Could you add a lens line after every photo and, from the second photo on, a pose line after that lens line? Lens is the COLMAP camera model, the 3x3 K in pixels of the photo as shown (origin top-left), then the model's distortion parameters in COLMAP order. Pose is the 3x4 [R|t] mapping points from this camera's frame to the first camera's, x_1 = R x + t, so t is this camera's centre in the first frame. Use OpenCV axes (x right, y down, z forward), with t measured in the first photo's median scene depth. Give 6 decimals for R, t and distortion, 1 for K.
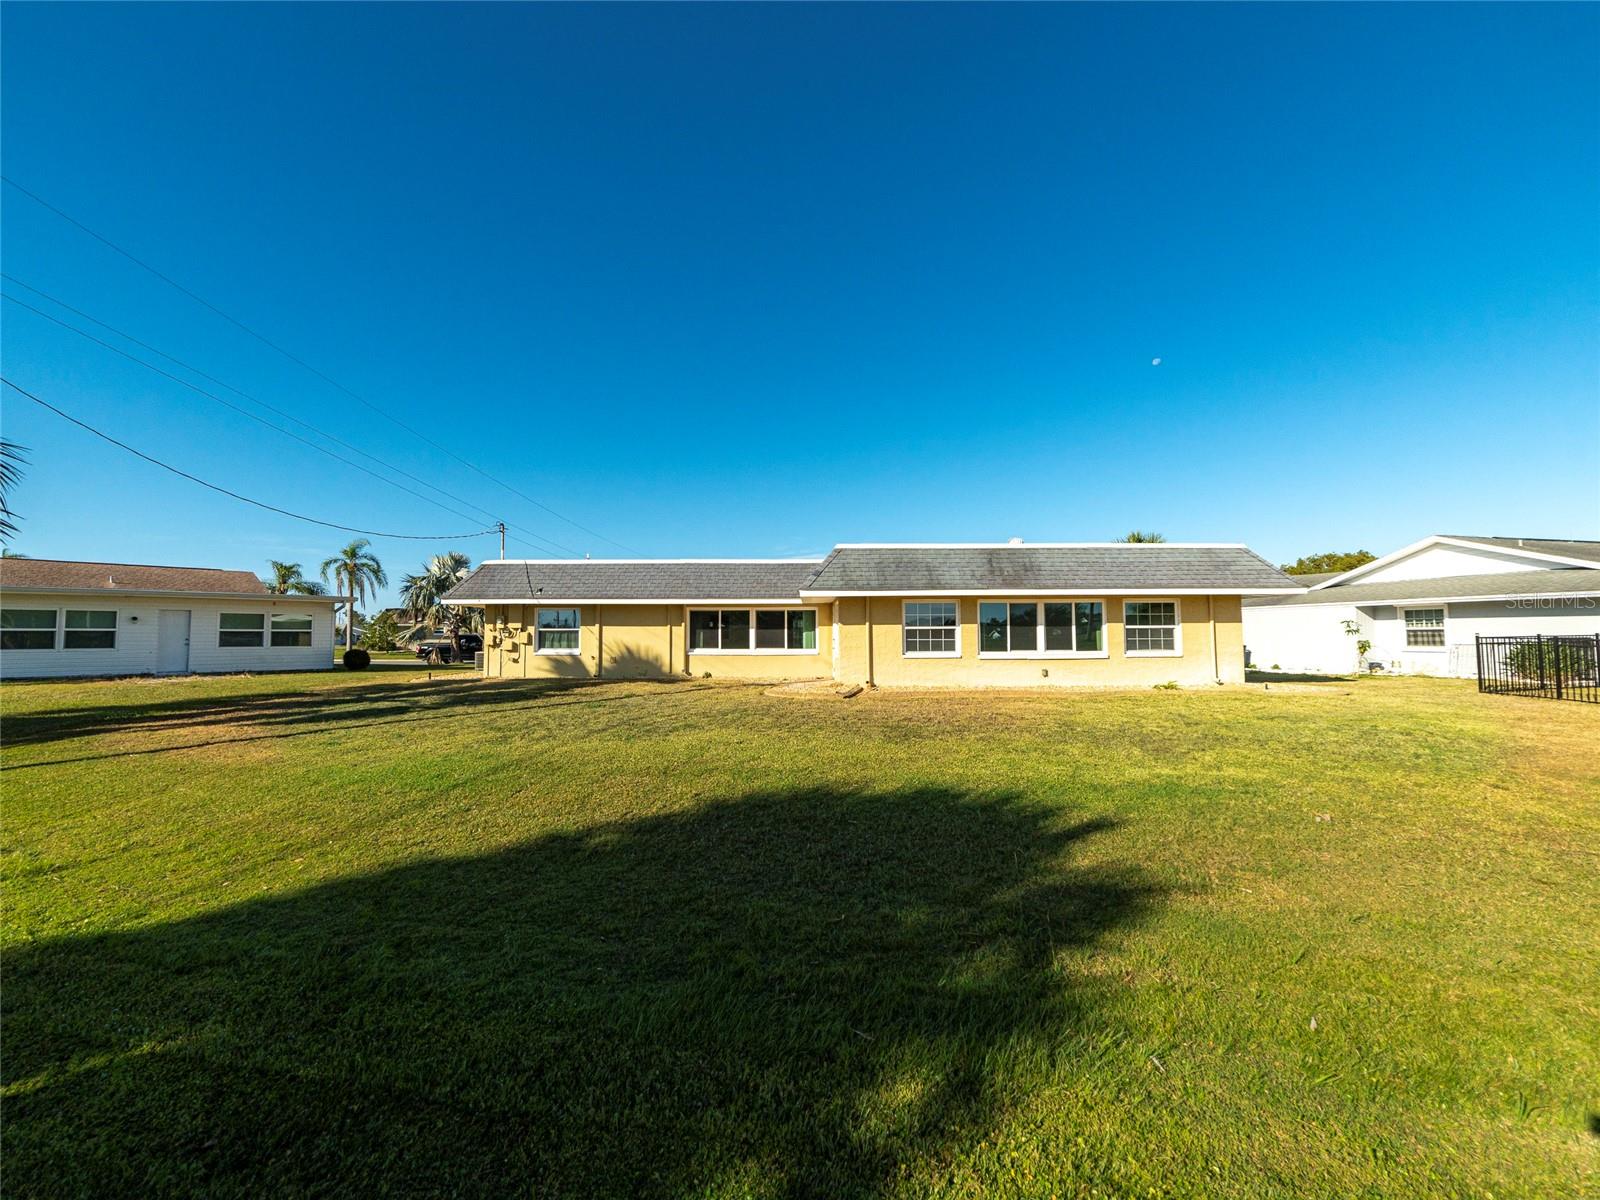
lens RADIAL K [[704.5, 0, 798.9], [0, 704.5, 608.4], [0, 0, 1]] dist [-0.020761, 0.007166]
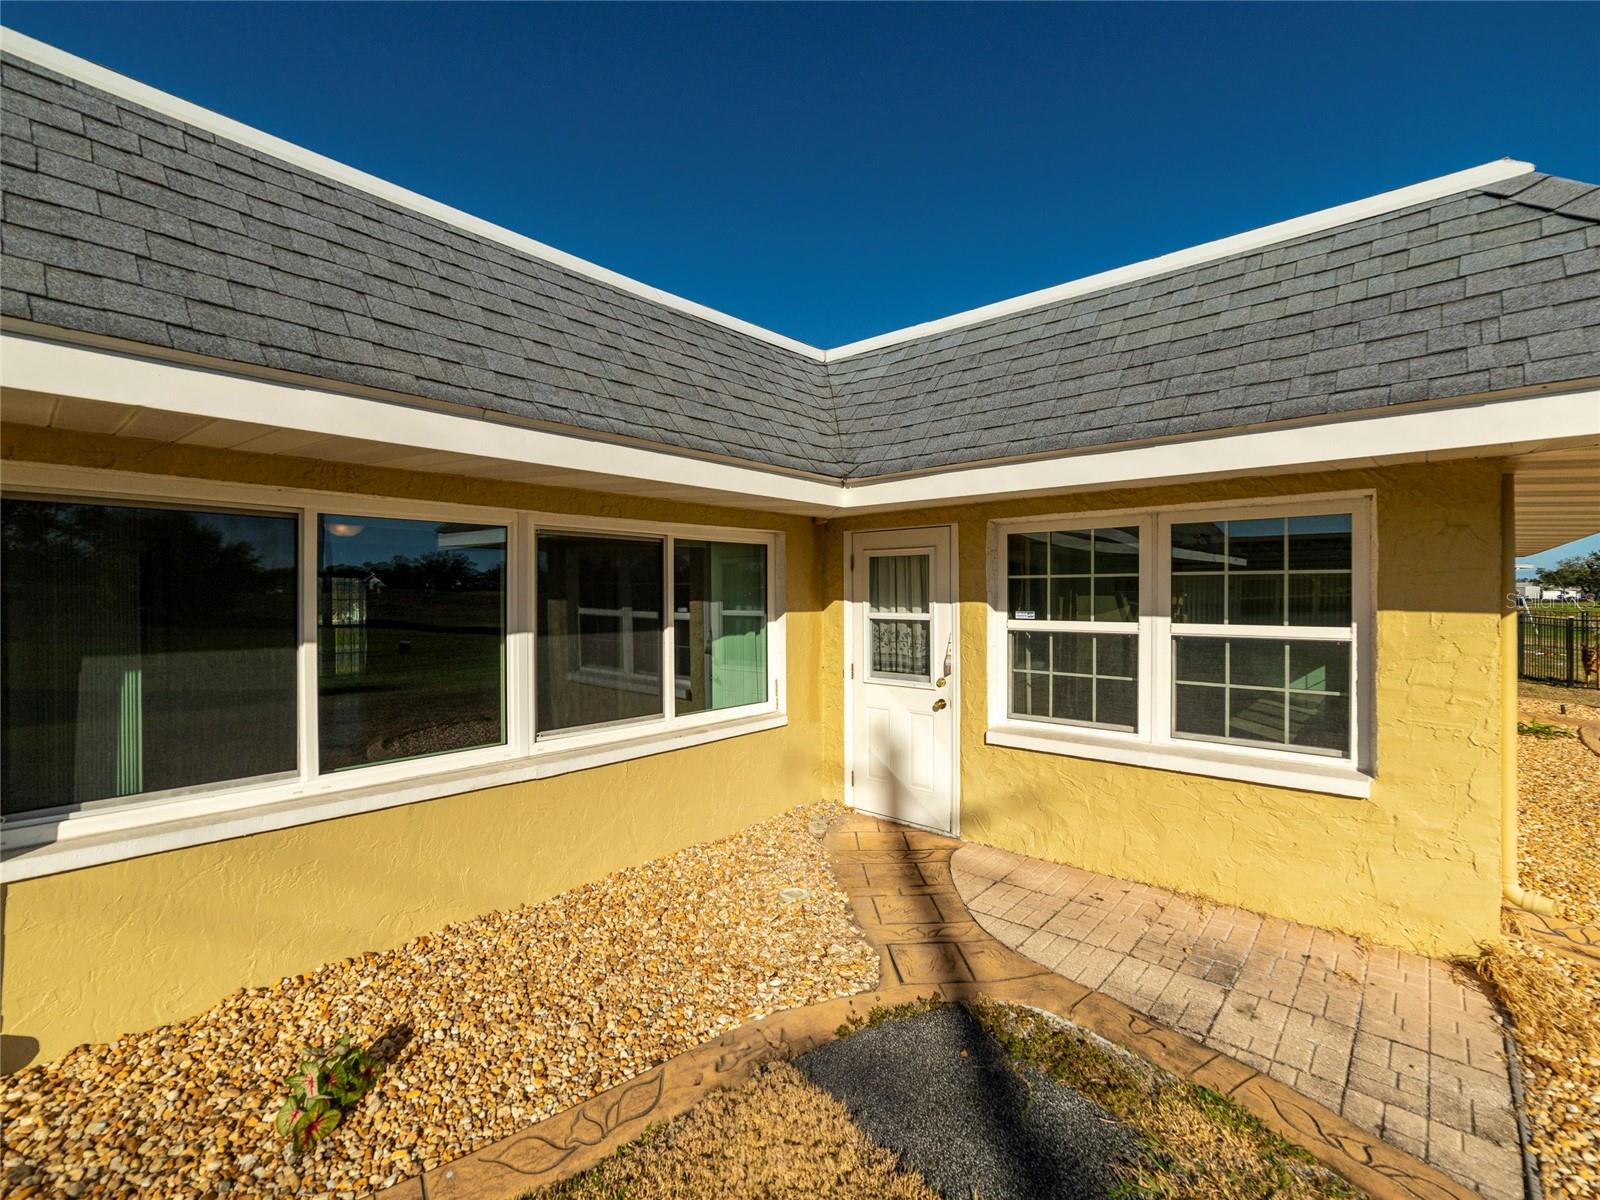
lens RADIAL K [[704.5, 0, 790.4], [0, 704.5, 595.7], [0, 0, 1]] dist [-0.020761, 0.007166]
pose [[0.662264, -0.002228, 0.749268, -0.154823], [-0.030068, 0.999111, 0.029548, 0.012754], [-0.748667, -0.042098, 0.661608, 0.833290]]
